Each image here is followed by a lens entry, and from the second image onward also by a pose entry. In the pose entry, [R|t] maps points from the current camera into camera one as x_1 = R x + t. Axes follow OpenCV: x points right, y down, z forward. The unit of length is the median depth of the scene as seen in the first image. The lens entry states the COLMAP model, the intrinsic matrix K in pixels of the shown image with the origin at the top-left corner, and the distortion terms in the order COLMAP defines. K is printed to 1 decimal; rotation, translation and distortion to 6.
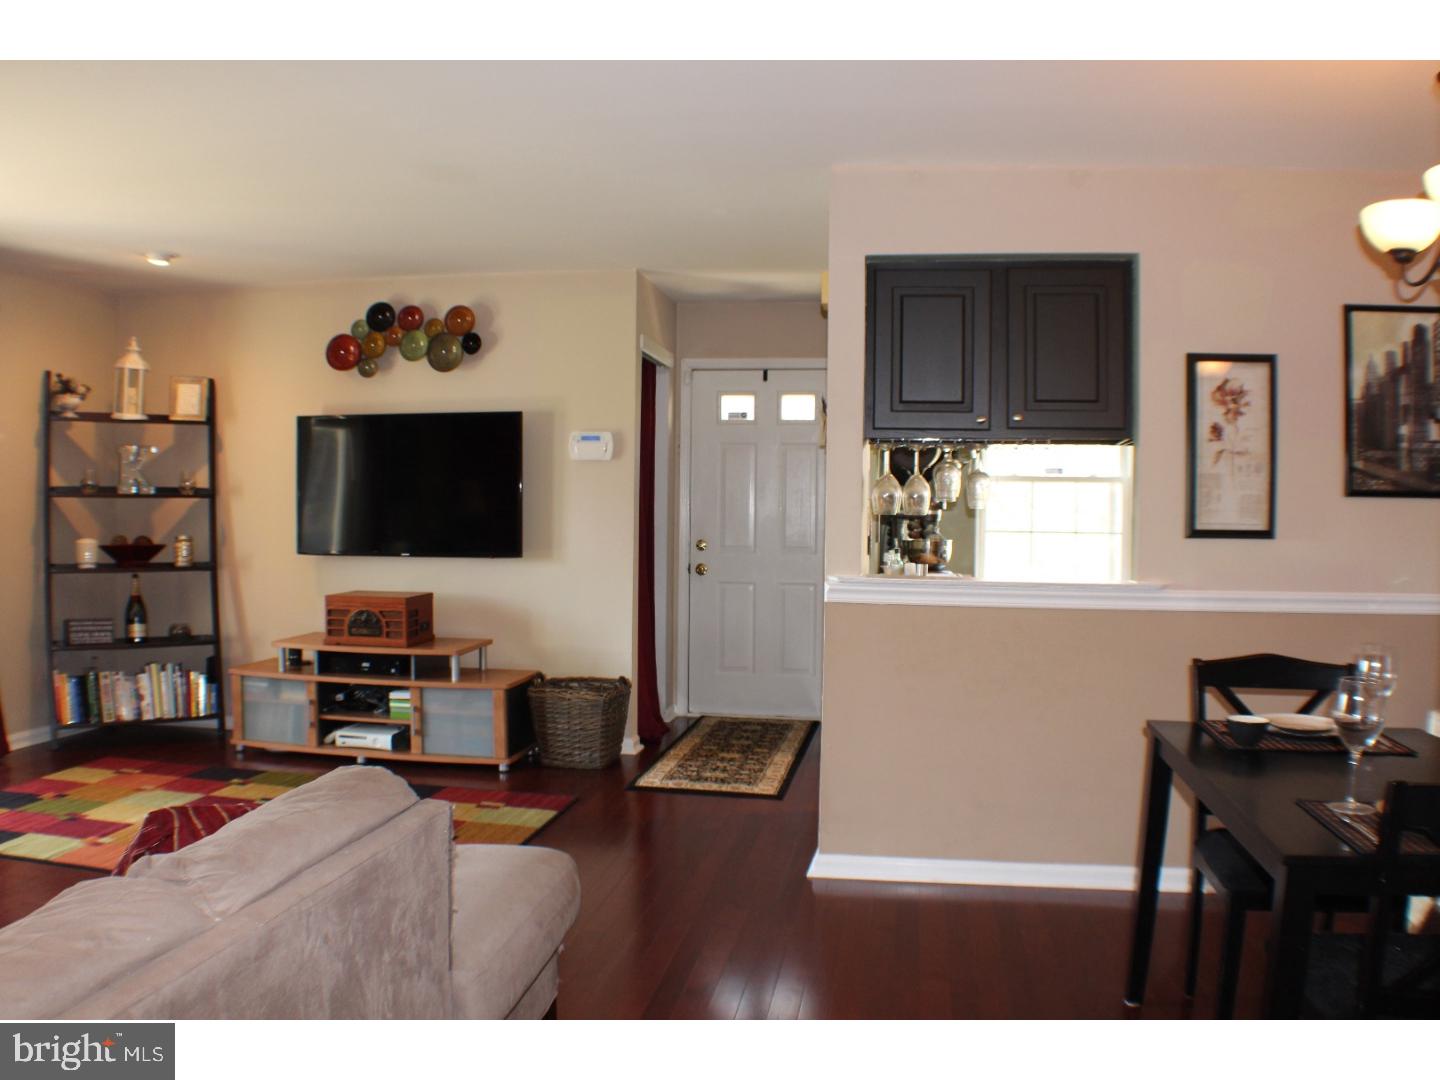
lens RADIAL K [[1175.9, 0, 720.0], [0, 1175.9, 540.0], [0, 0, 1]] dist [-0.169939, 0.012044]
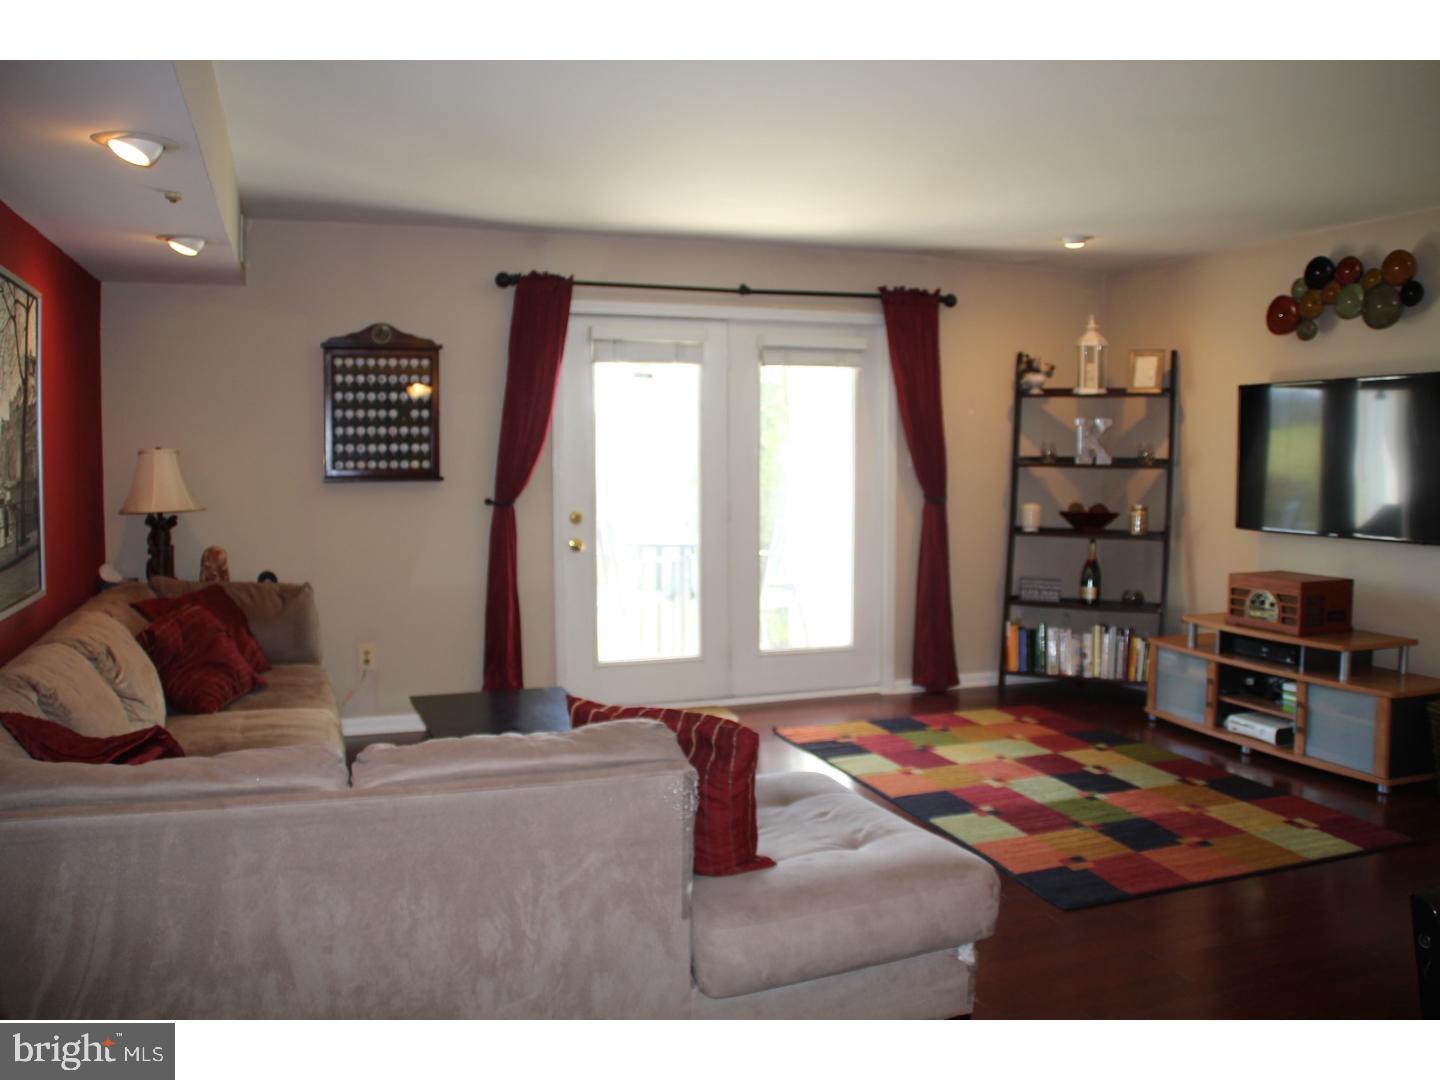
lens RADIAL K [[1164.0, 0, 720.0], [0, 1164.0, 540.0], [0, 0, 1]] dist [-0.113151, 0.005417]
pose [[0.506373, 0.057747, -0.860379, 0.243409], [-0.029159, 0.998331, 0.049845, -0.013546], [0.861821, -0.000152, 0.507212, 0.146820]]
